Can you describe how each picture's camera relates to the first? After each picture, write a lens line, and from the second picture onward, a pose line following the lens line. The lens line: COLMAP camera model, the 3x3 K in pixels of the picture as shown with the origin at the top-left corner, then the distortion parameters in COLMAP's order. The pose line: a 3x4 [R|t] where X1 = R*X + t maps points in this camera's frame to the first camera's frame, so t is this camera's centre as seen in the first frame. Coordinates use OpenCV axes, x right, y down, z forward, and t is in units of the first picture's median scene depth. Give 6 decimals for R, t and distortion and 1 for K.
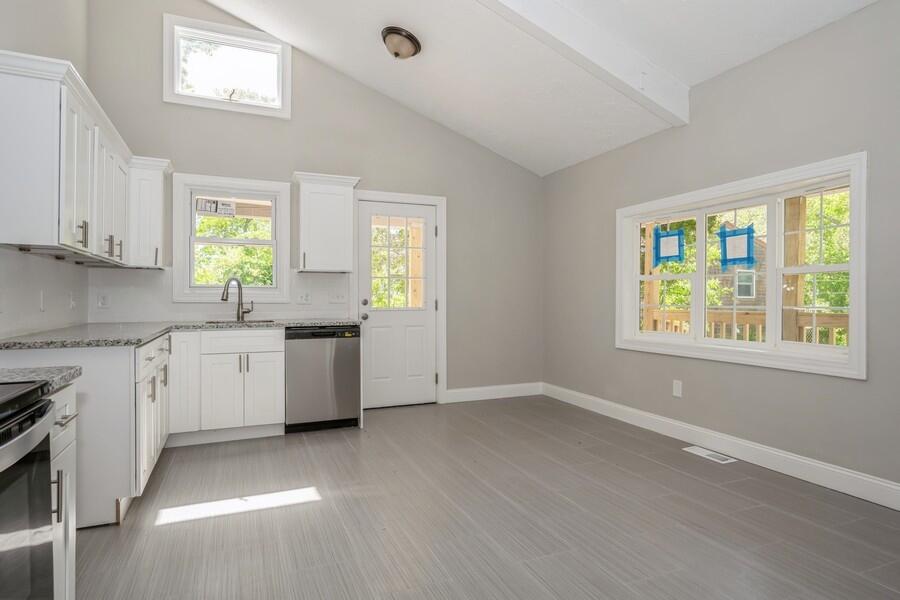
lens RADIAL K [[506.8, 0, 443.7], [0, 506.8, 298.8], [0, 0, 1]] dist [0.002548, 0.002136]
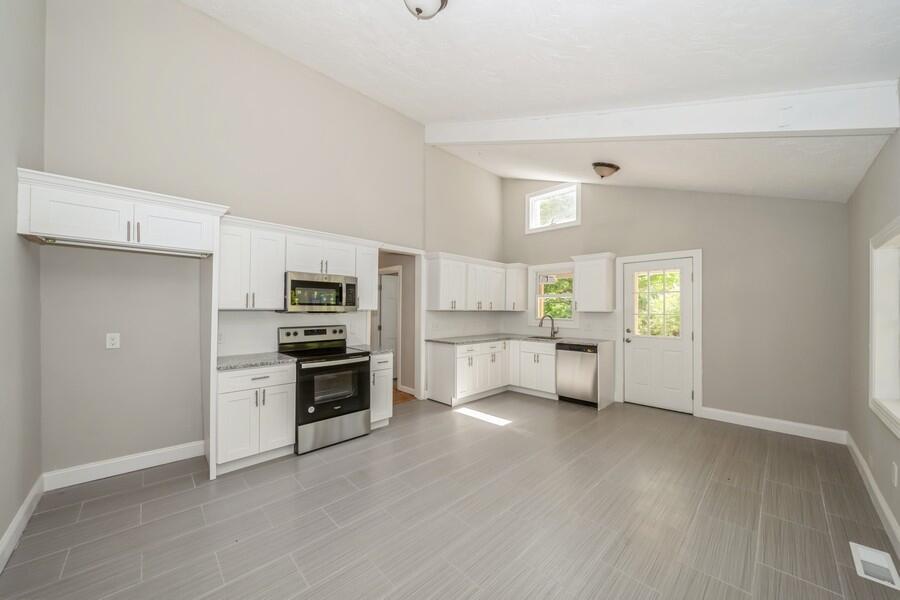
lens RADIAL K [[315.5, 0, 450.3], [0, 315.5, 307.2], [0, 0, 1]] dist [-0.000003, 0.000089]
pose [[0.380114, -0.006697, -0.924915, 0.581427], [-0.008770, 0.999903, -0.010844, -0.055441], [0.924898, 0.012233, 0.380019, 0.180142]]
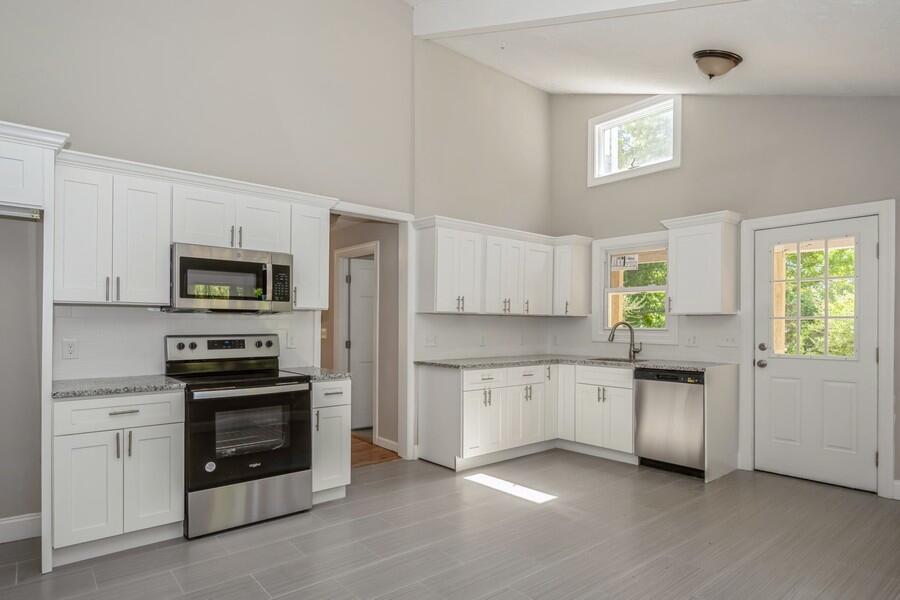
lens RADIAL K [[506.8, 0, 450.9], [0, 506.8, 326.9], [0, 0, 1]] dist [0.002548, 0.002136]
pose [[0.311018, 0.003575, -0.950397, 0.575457], [-0.008214, 0.999966, 0.001073, -0.027875], [0.950368, 0.007473, 0.311037, 0.258219]]
